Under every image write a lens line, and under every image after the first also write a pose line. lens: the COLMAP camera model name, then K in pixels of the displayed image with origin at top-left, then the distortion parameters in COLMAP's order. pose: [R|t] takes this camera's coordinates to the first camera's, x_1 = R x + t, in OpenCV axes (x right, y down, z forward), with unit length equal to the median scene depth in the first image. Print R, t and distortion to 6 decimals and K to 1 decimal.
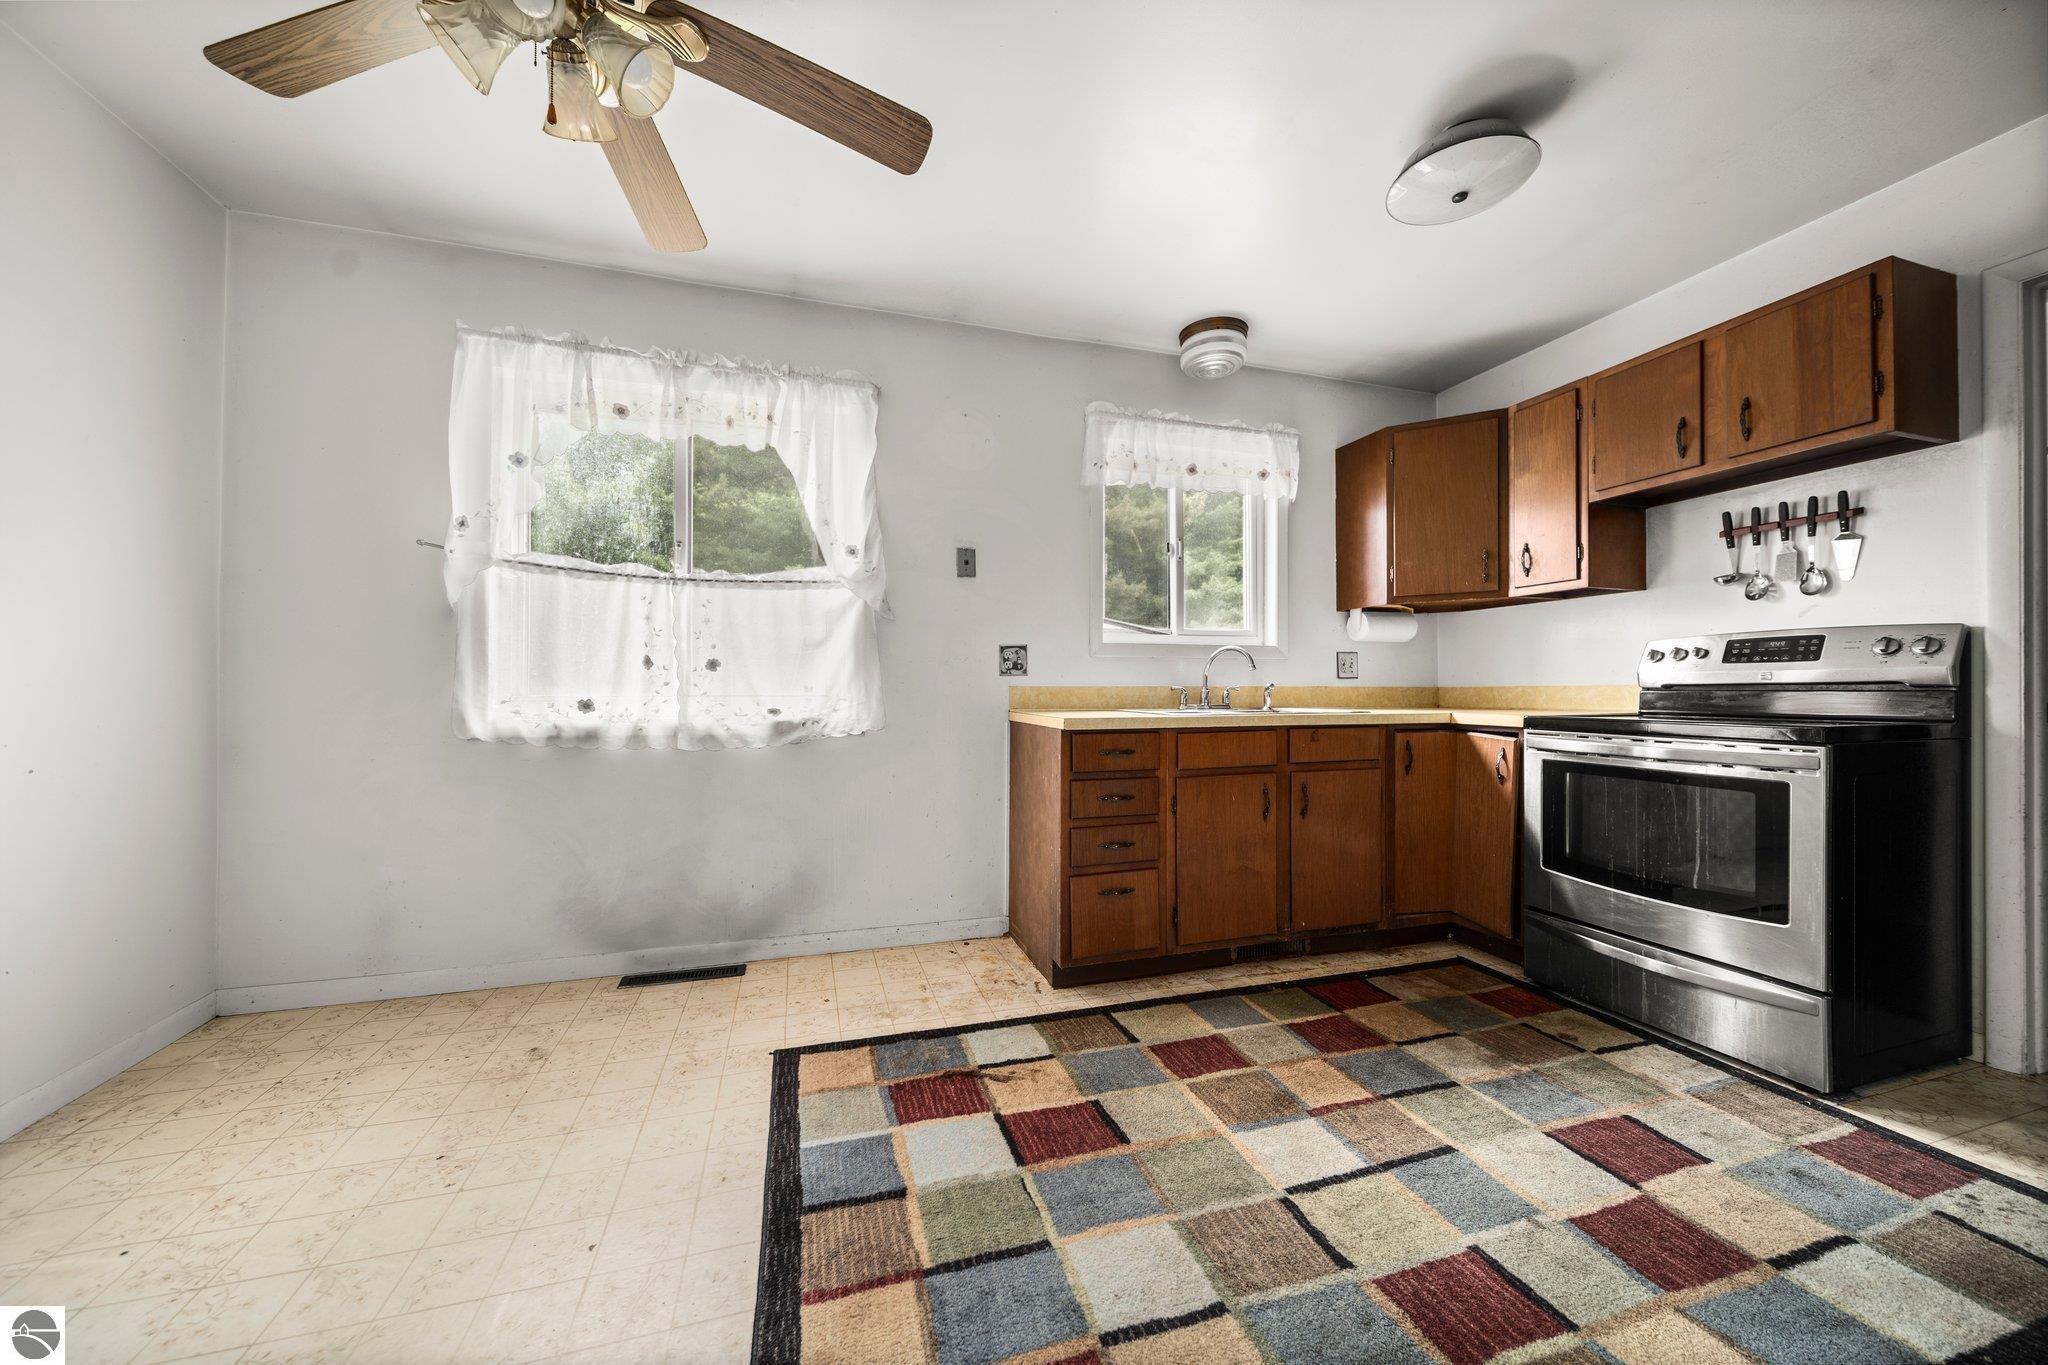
lens RADIAL K [[718.5, 0, 1020.4], [0, 718.5, 687.2], [0, 0, 1]] dist [-0.001391, -0.000516]
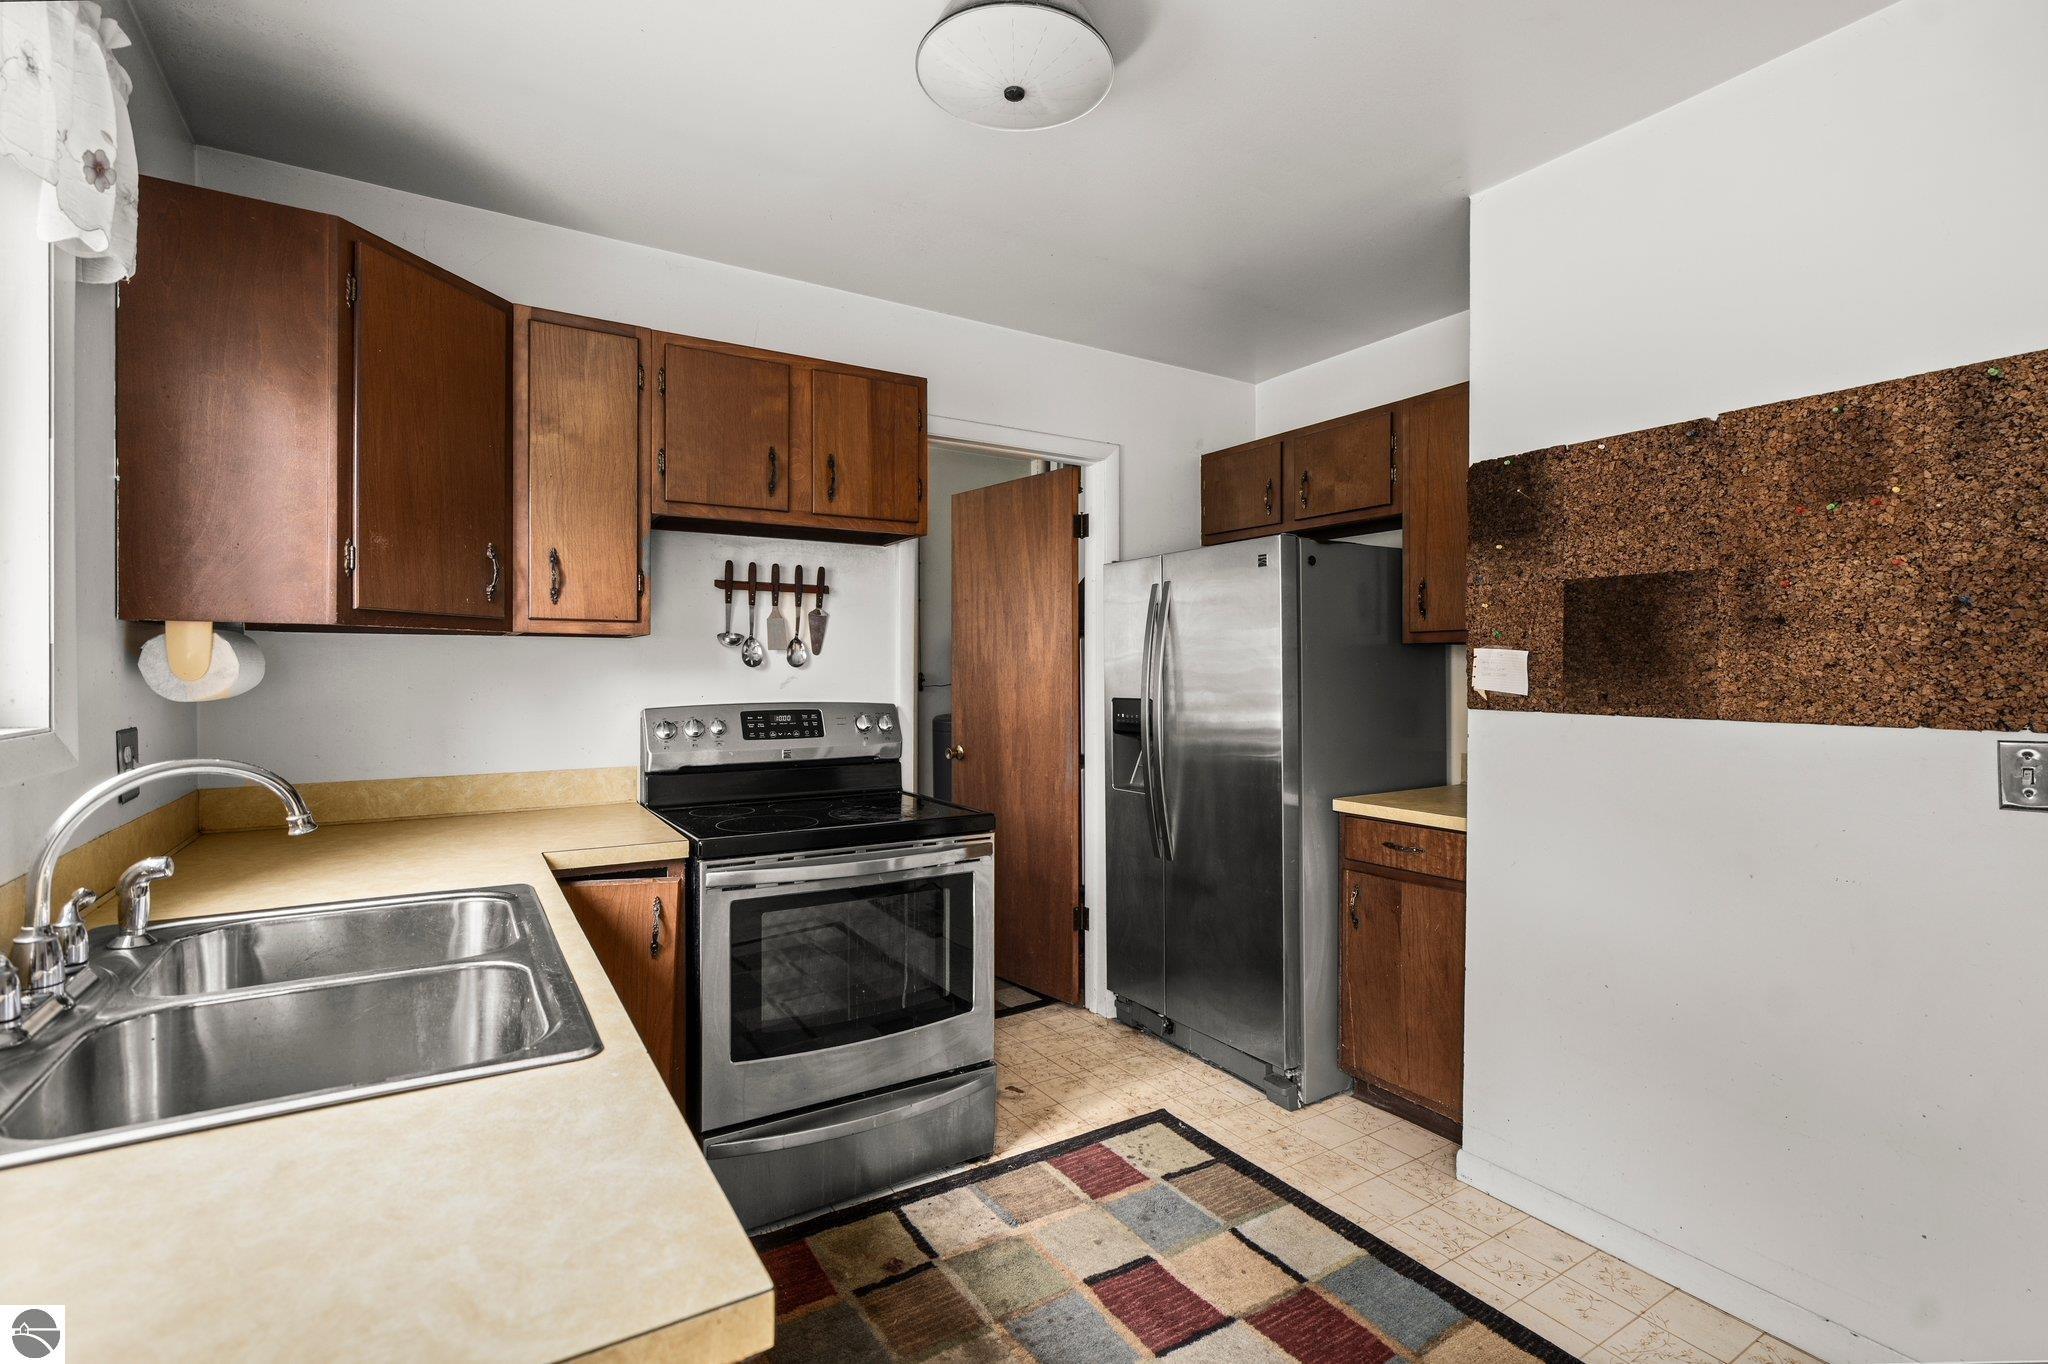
lens RADIAL K [[934.0, 0, 1024.0], [0, 934.0, 682.0], [0, 0, 1]] dist [0.001774, -0.000043]
pose [[-0.249269, -0.007225, 0.968407, -0.199964], [-0.001440, 0.999974, 0.007090, -0.121559], [-0.968433, 0.000373, -0.249273, 1.047329]]
